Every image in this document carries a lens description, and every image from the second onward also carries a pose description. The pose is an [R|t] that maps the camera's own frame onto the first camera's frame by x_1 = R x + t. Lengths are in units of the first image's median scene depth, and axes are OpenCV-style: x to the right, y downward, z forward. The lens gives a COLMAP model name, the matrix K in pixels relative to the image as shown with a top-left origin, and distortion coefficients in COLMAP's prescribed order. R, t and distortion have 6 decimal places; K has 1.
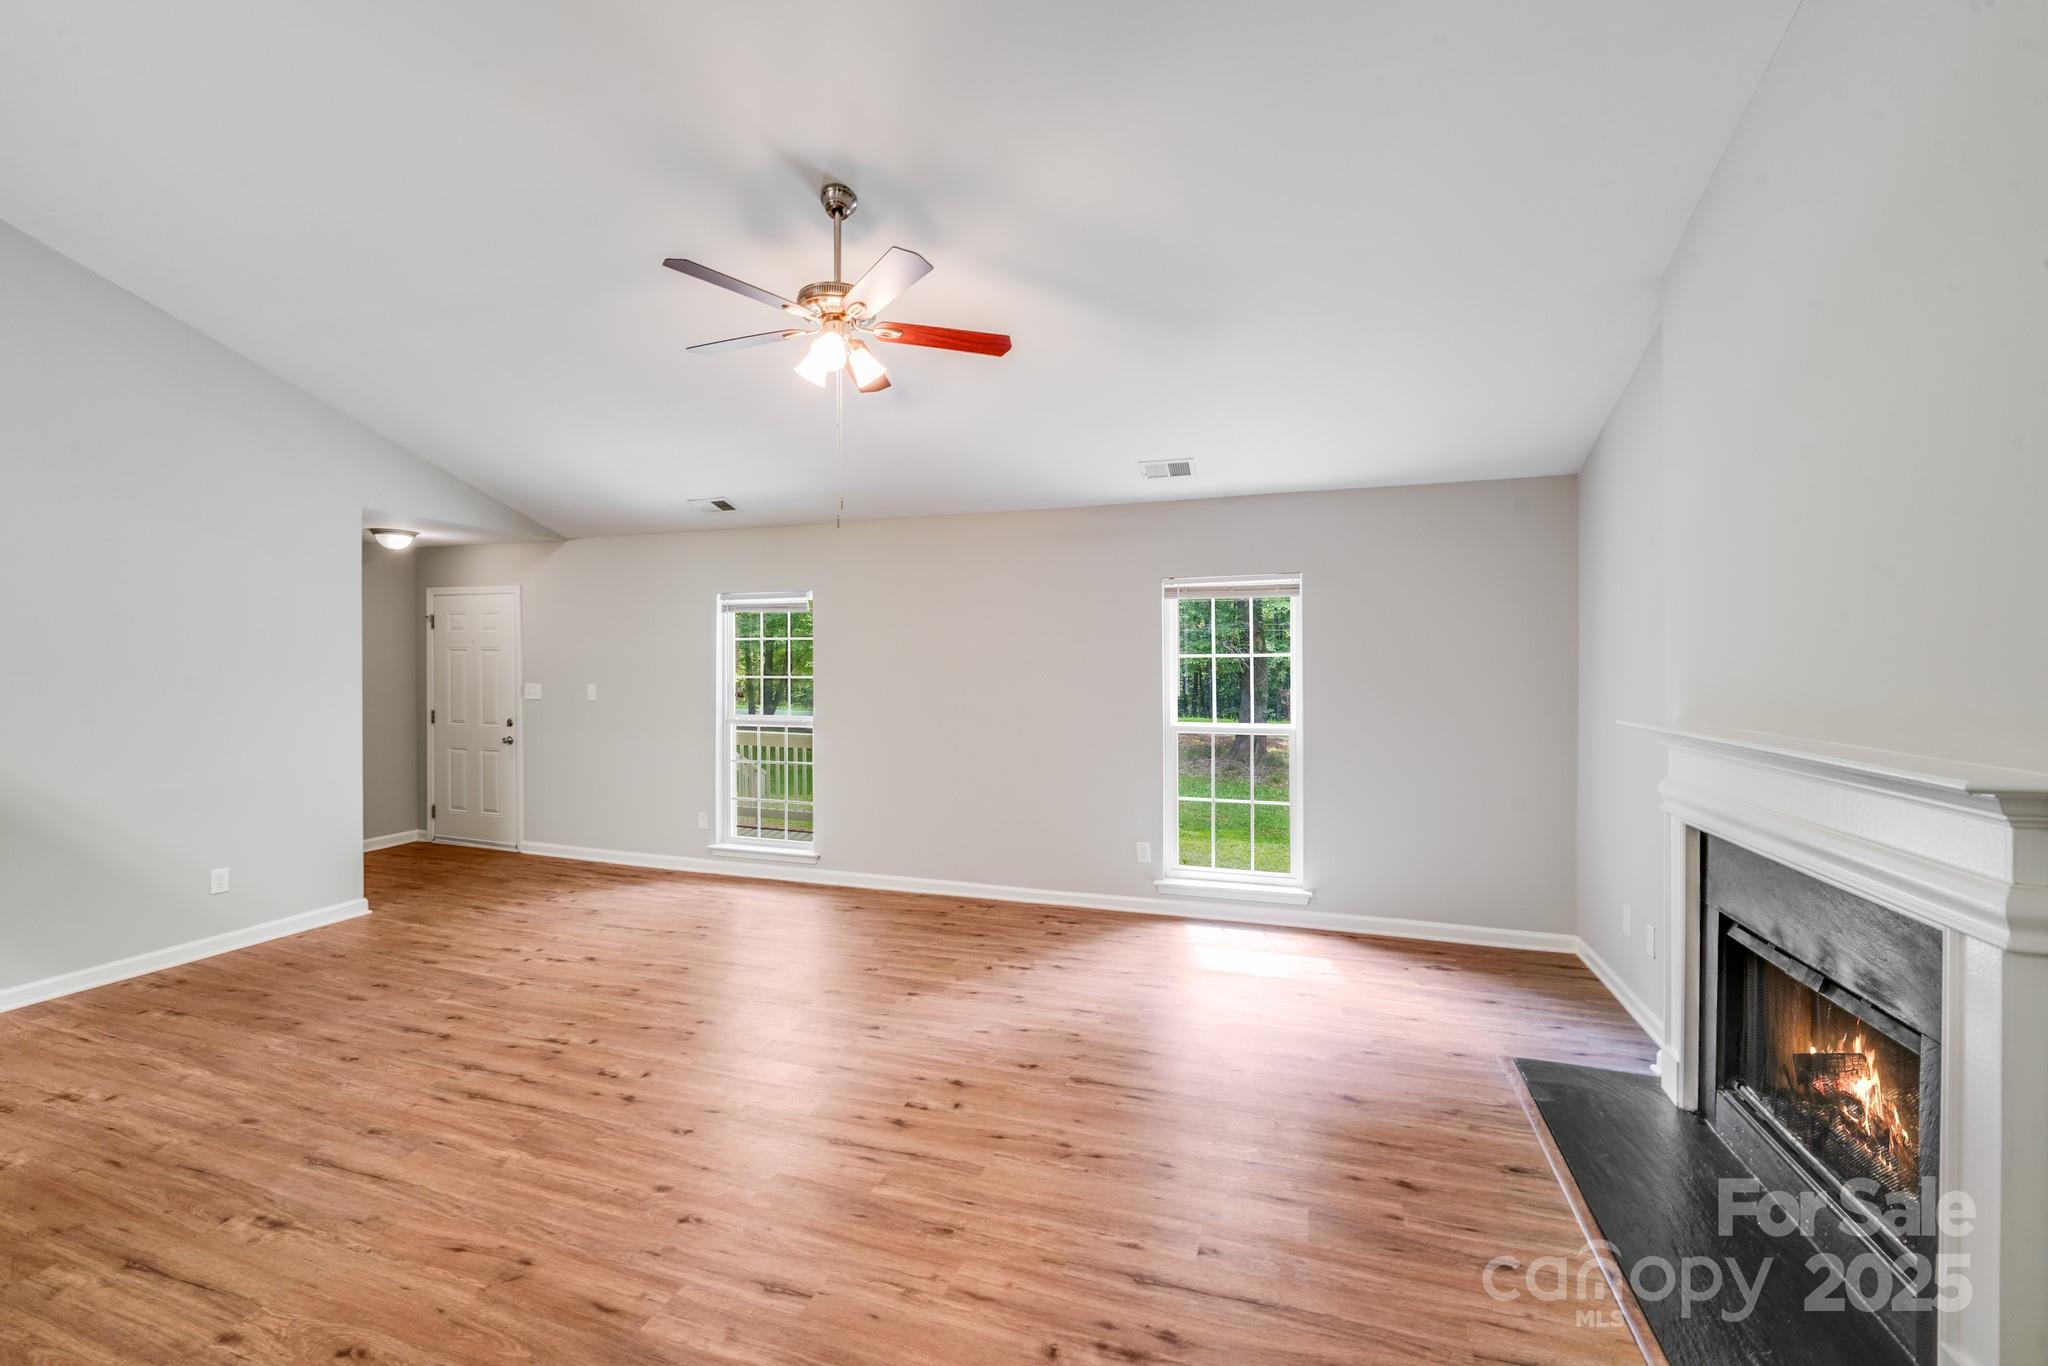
lens RADIAL K [[862.5, 0, 1033.0], [0, 862.5, 661.4], [0, 0, 1]] dist [-0.002531, -0.000589]
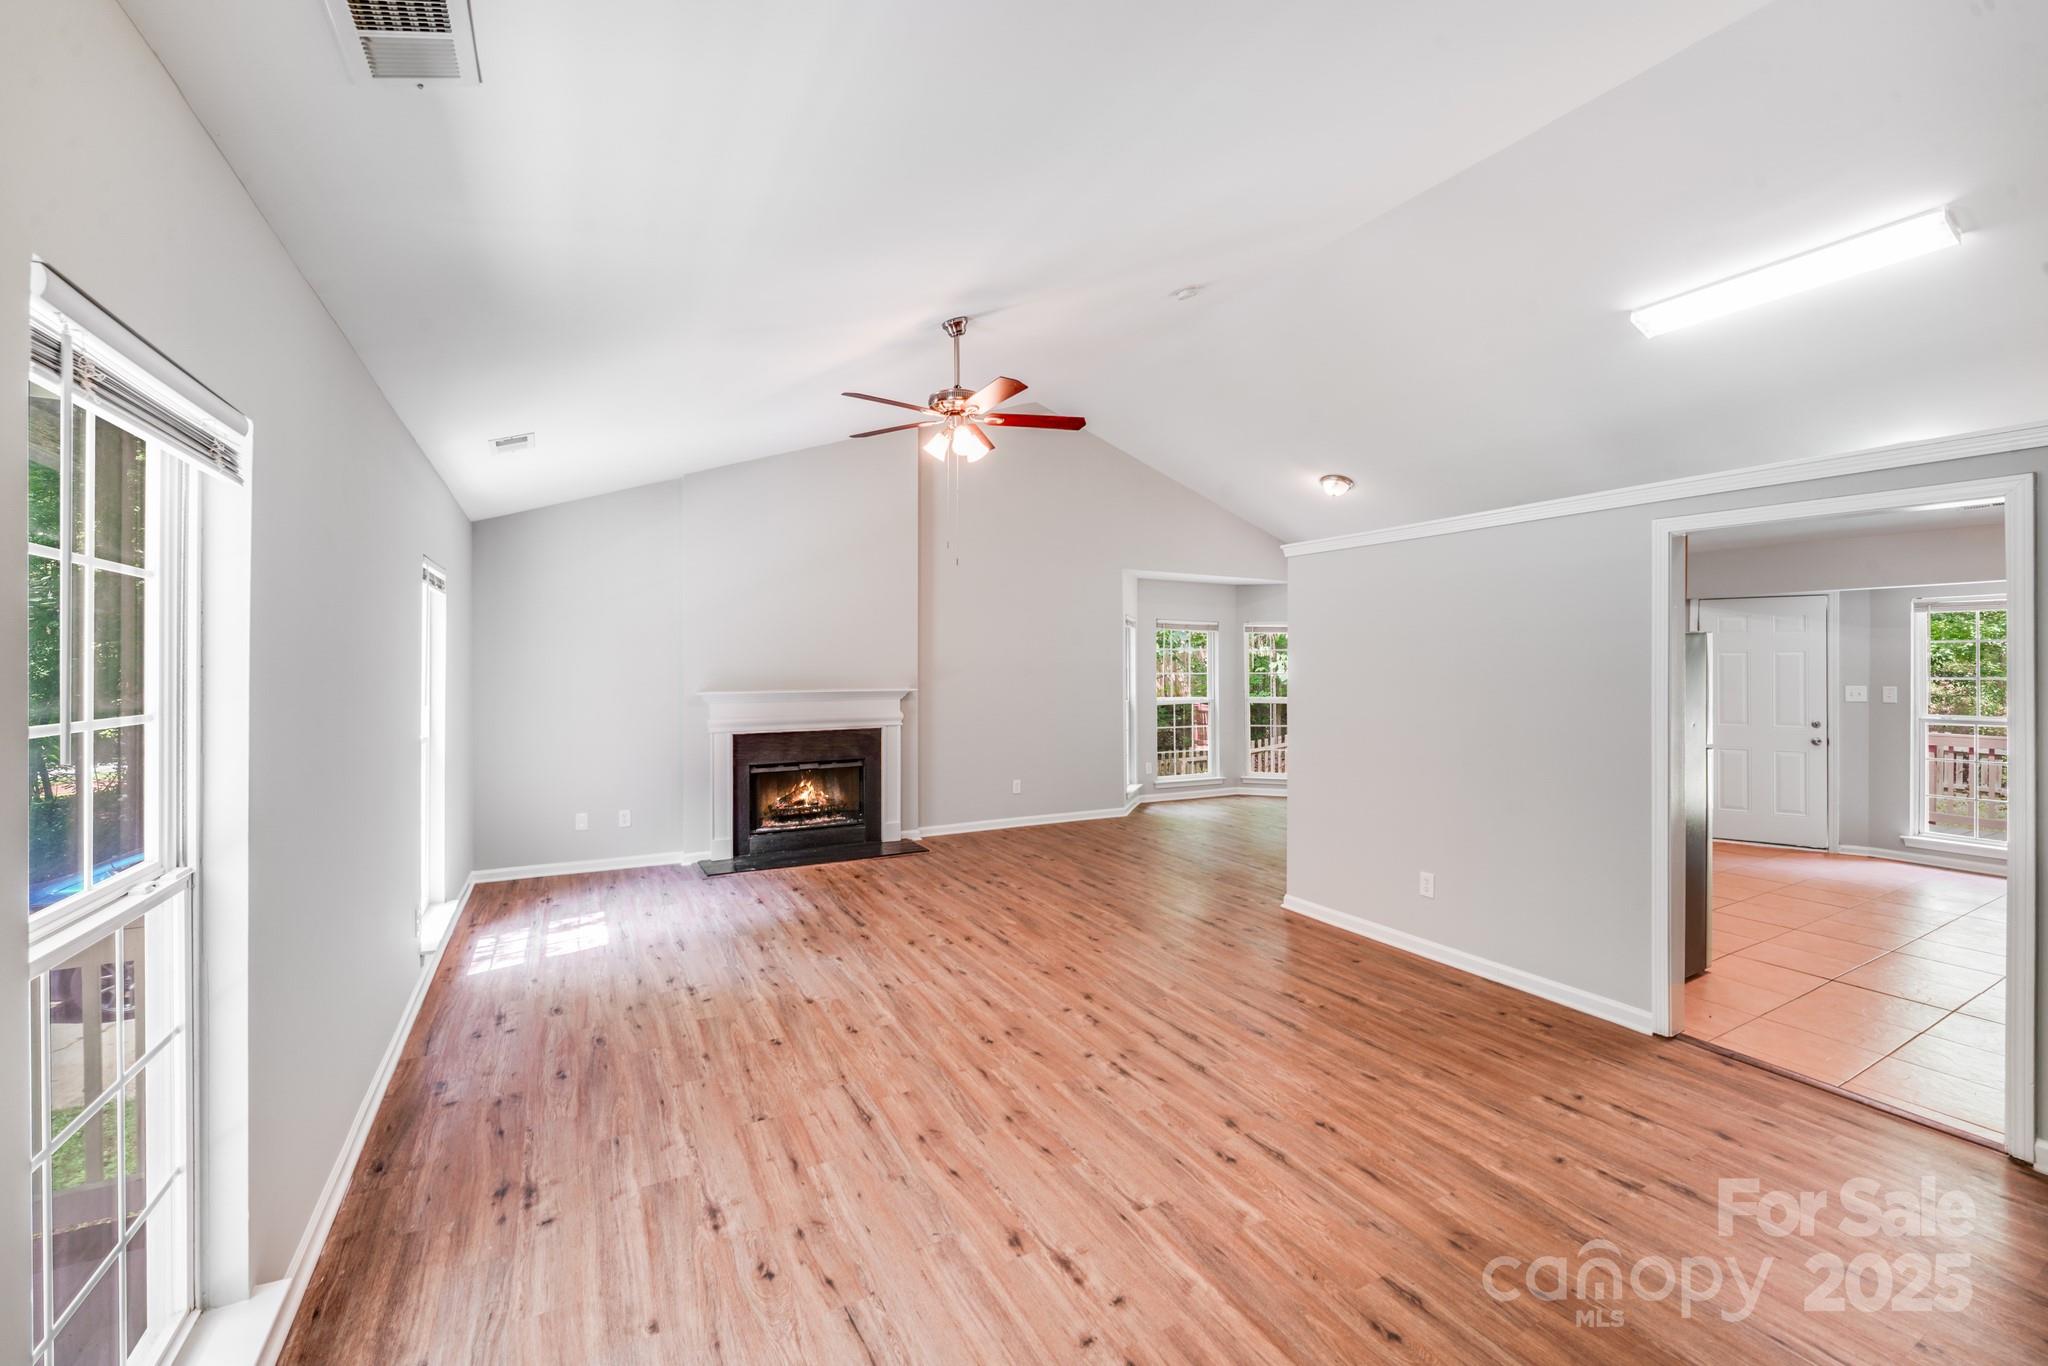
lens RADIAL K [[814.3, 0, 1025.8], [0, 814.3, 674.1], [0, 0, 1]] dist [0.015598, -0.000223]
pose [[-0.738111, -0.004690, 0.674663, -1.023958], [0.001159, 0.999966, 0.008218, 0.006939], [-0.674678, 0.006848, -0.738080, 1.640619]]
